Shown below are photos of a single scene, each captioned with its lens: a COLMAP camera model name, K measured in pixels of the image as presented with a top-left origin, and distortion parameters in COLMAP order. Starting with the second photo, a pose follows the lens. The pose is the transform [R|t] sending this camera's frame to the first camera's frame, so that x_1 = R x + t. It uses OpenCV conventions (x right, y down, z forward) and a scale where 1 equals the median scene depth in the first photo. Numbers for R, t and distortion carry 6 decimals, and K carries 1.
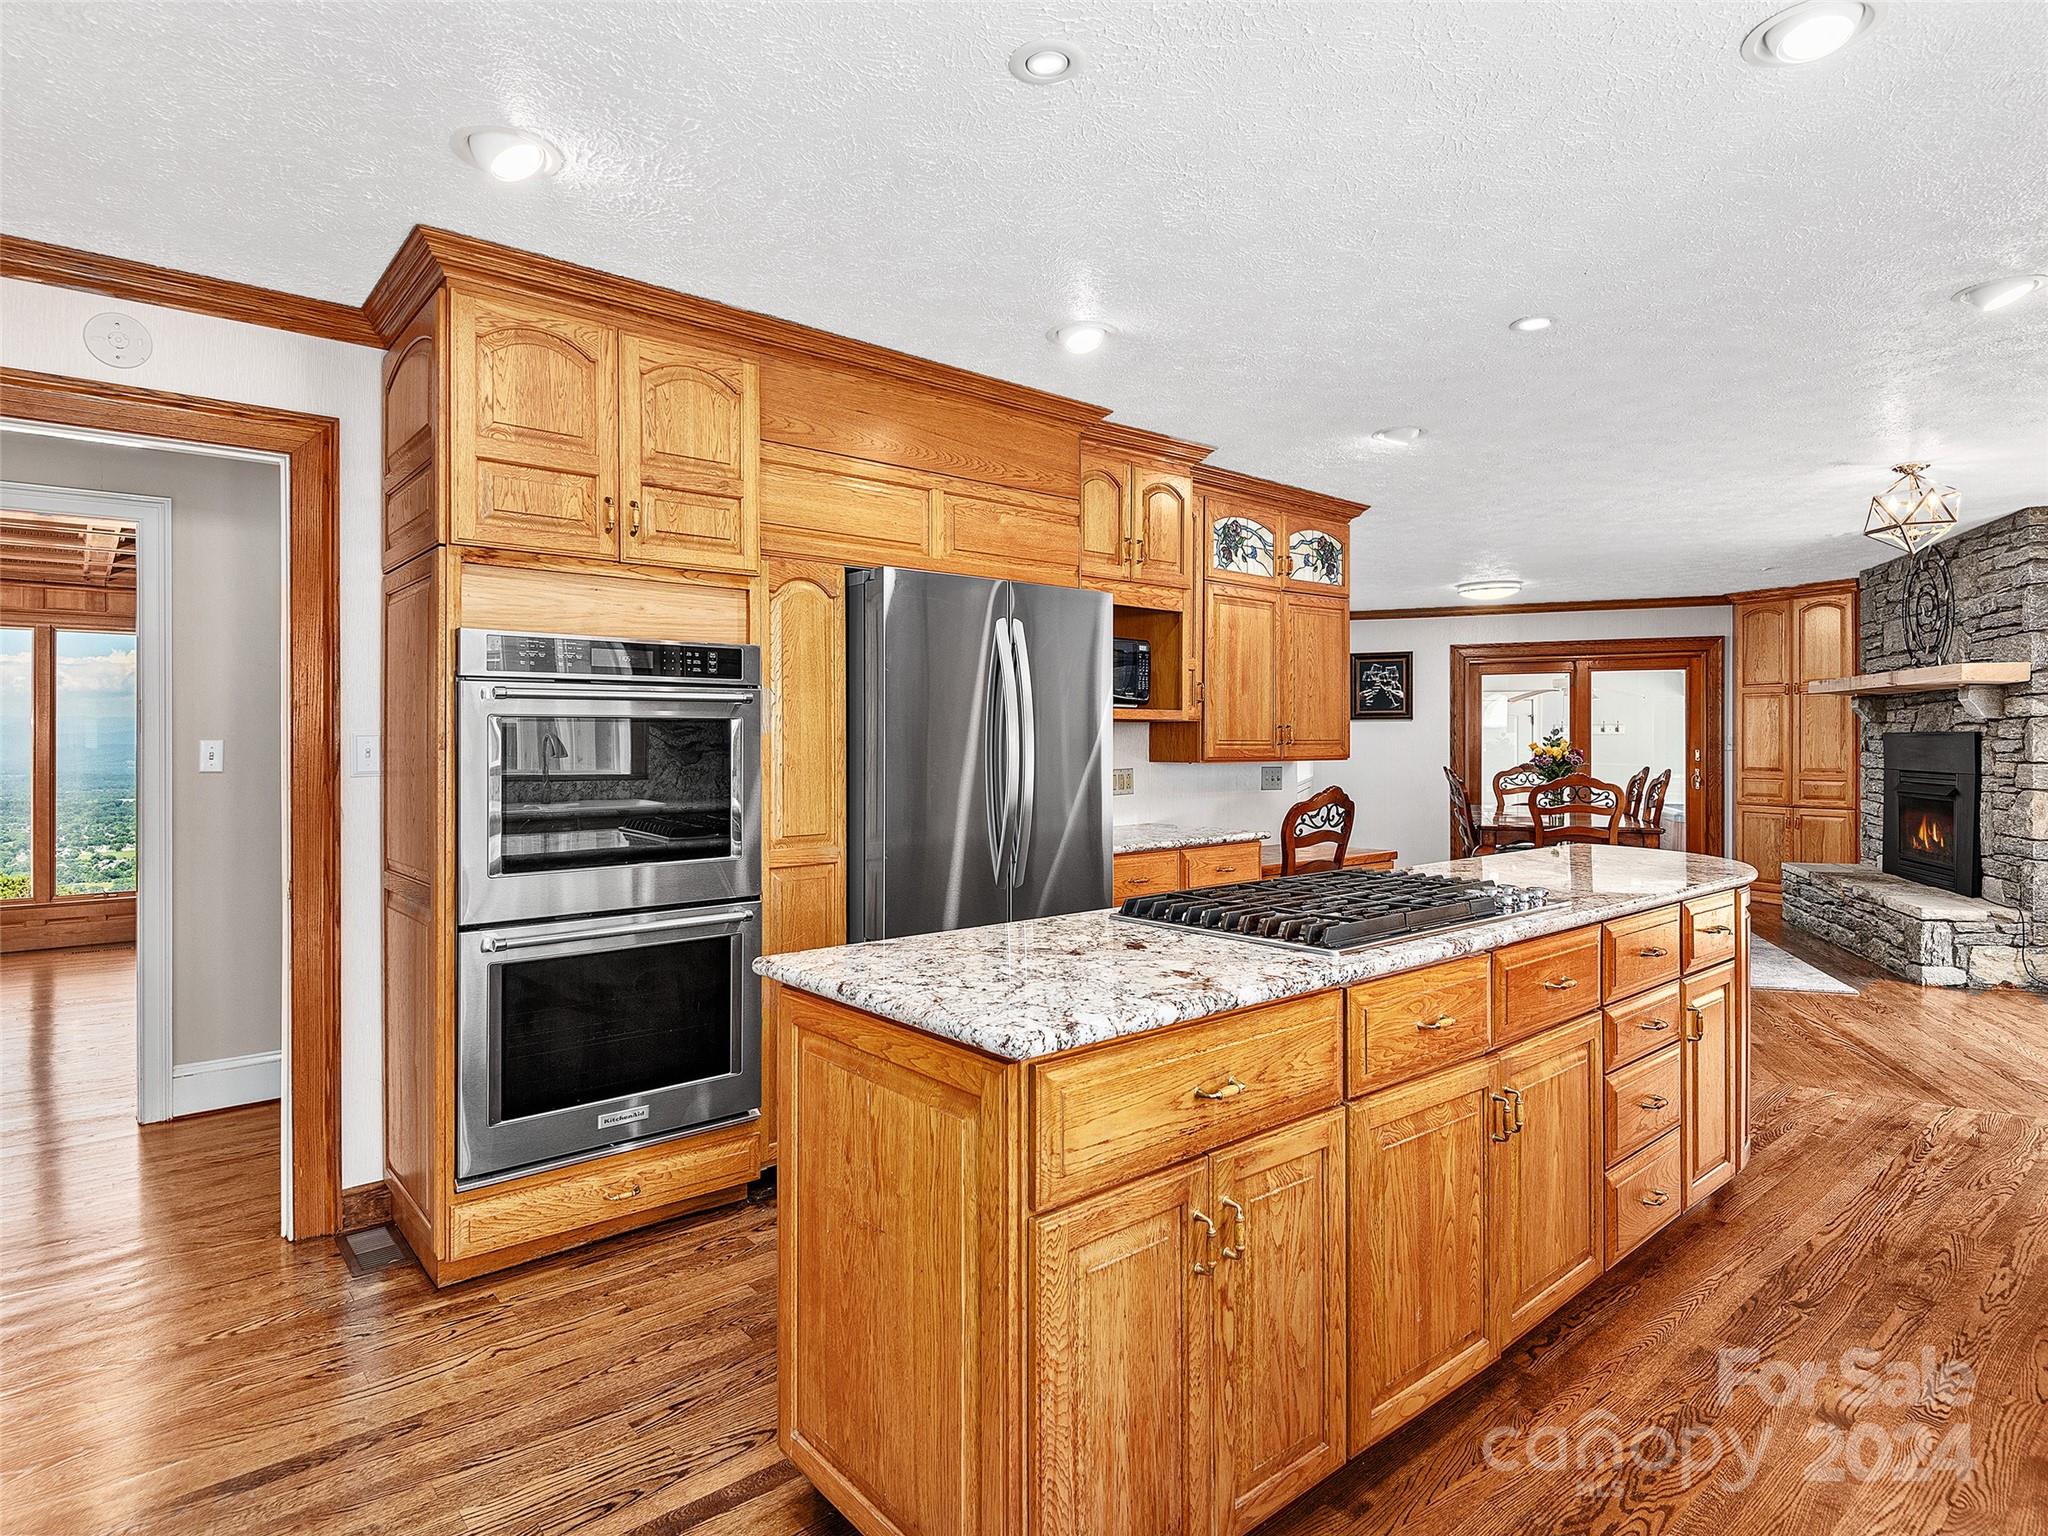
lens RADIAL K [[1154.0, 0, 1034.8], [0, 1154.0, 745.6], [0, 0, 1]] dist [0.000342, -0.026104]
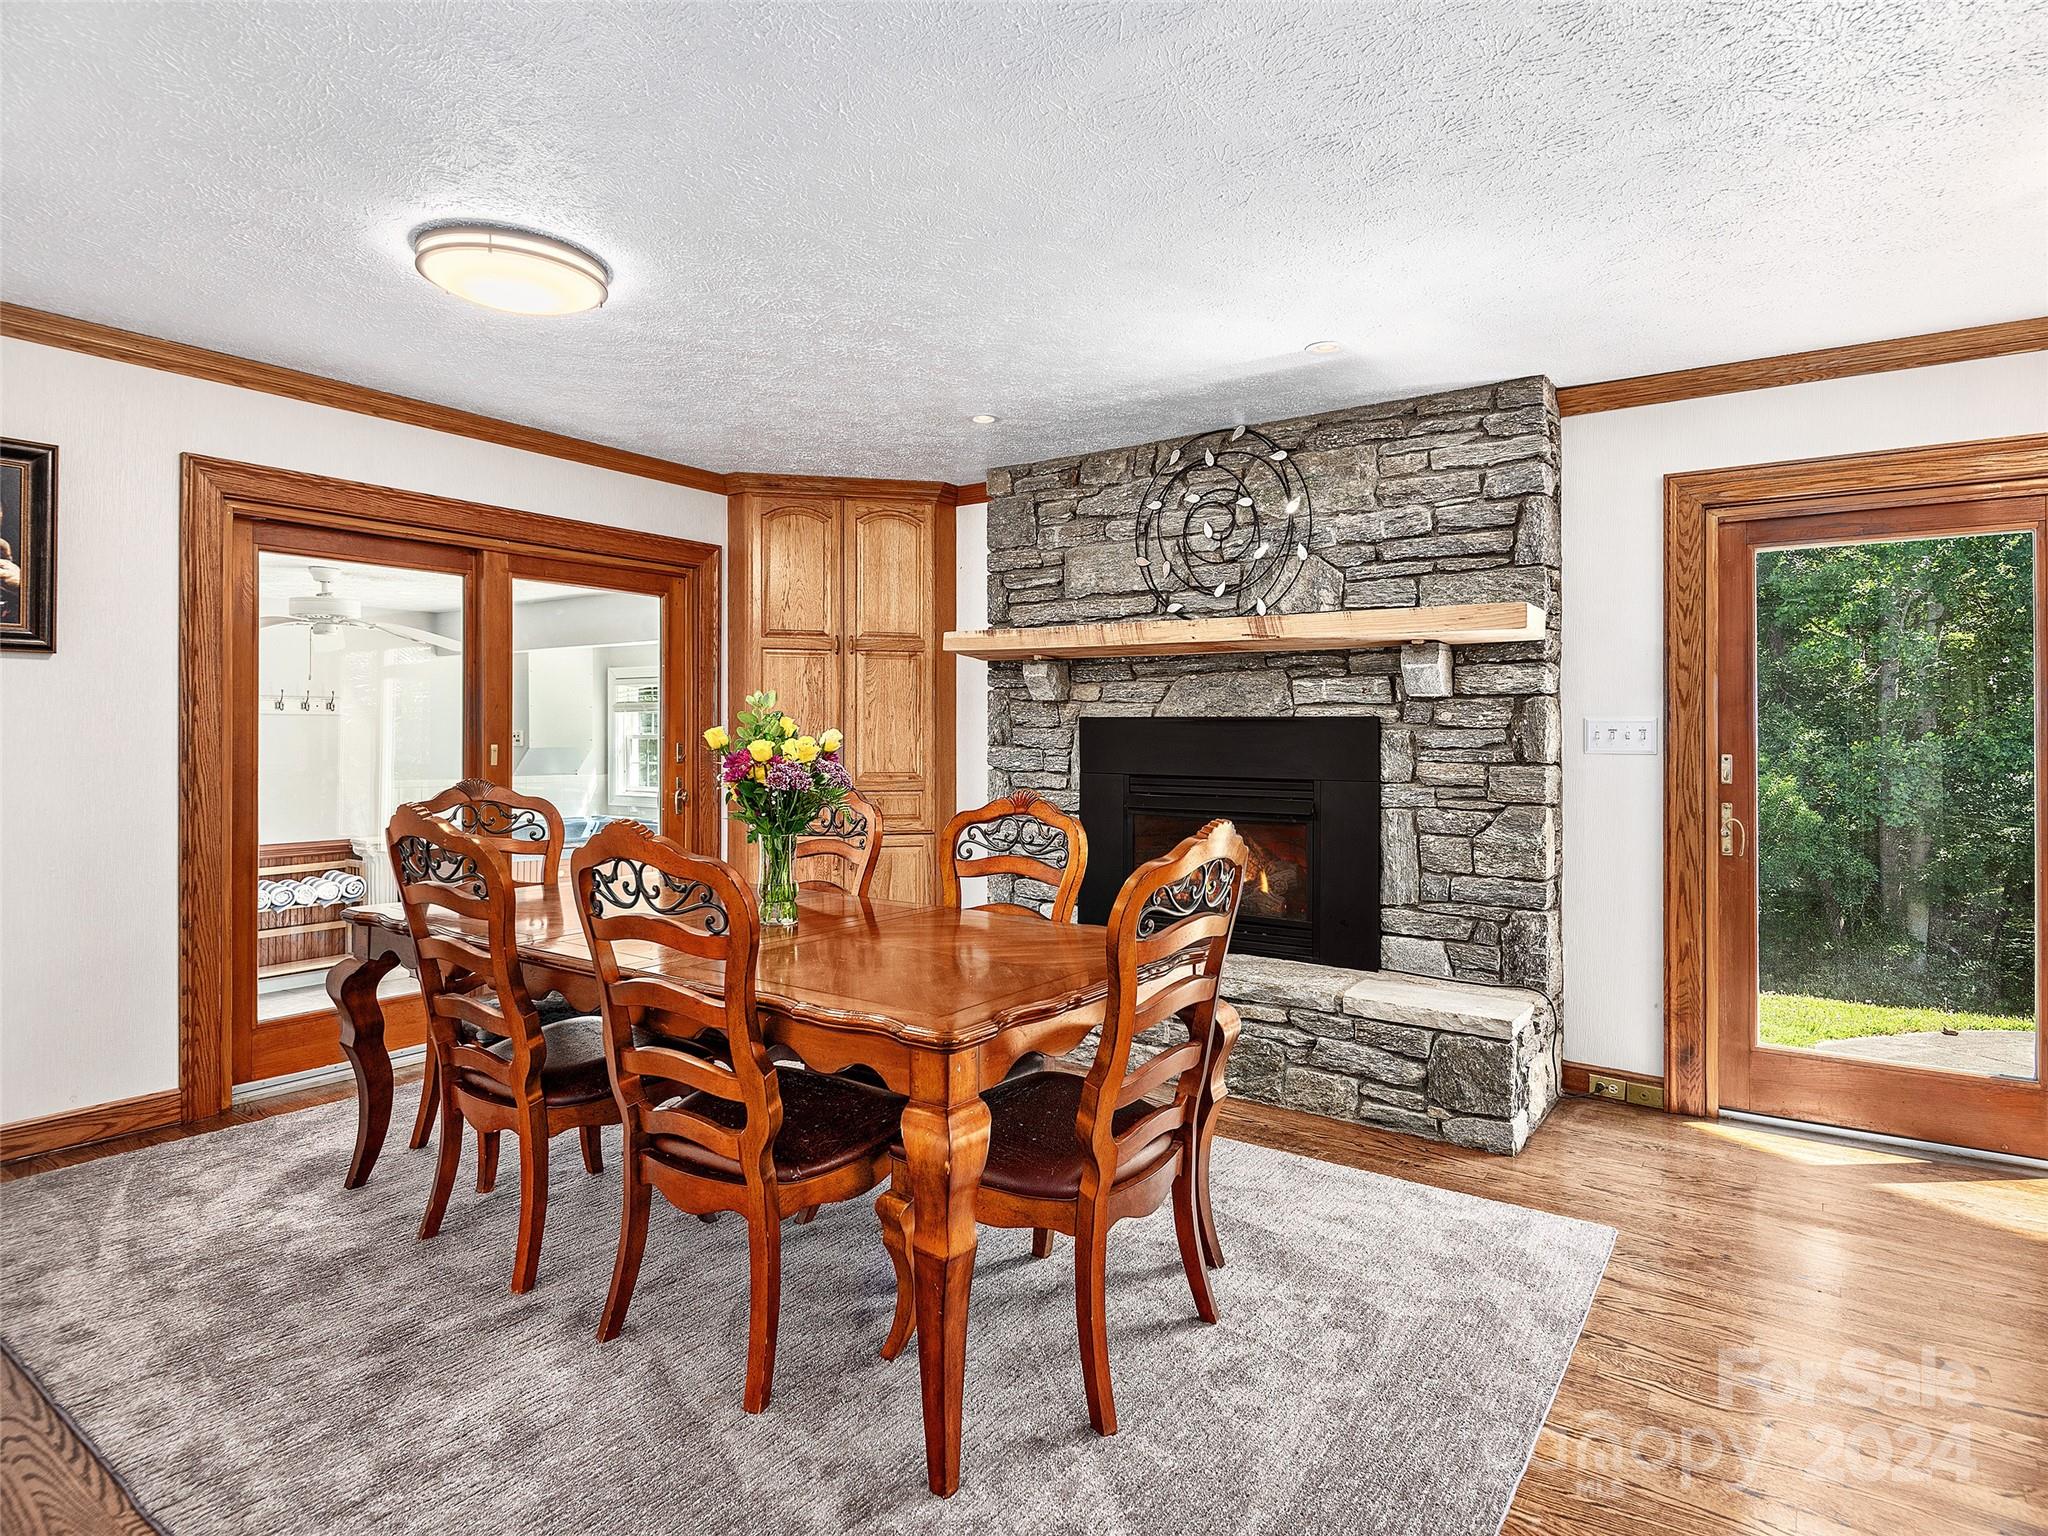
lens RADIAL K [[1114.4, 0, 1052.5], [0, 1114.4, 740.6], [0, 0, 1]] dist [0.041629, -0.031474]
pose [[0.275972, -0.003438, 0.961160, 0.109146], [-0.002083, 0.999989, 0.004175, -0.000218], [-0.961164, -0.003154, 0.275961, 0.702979]]
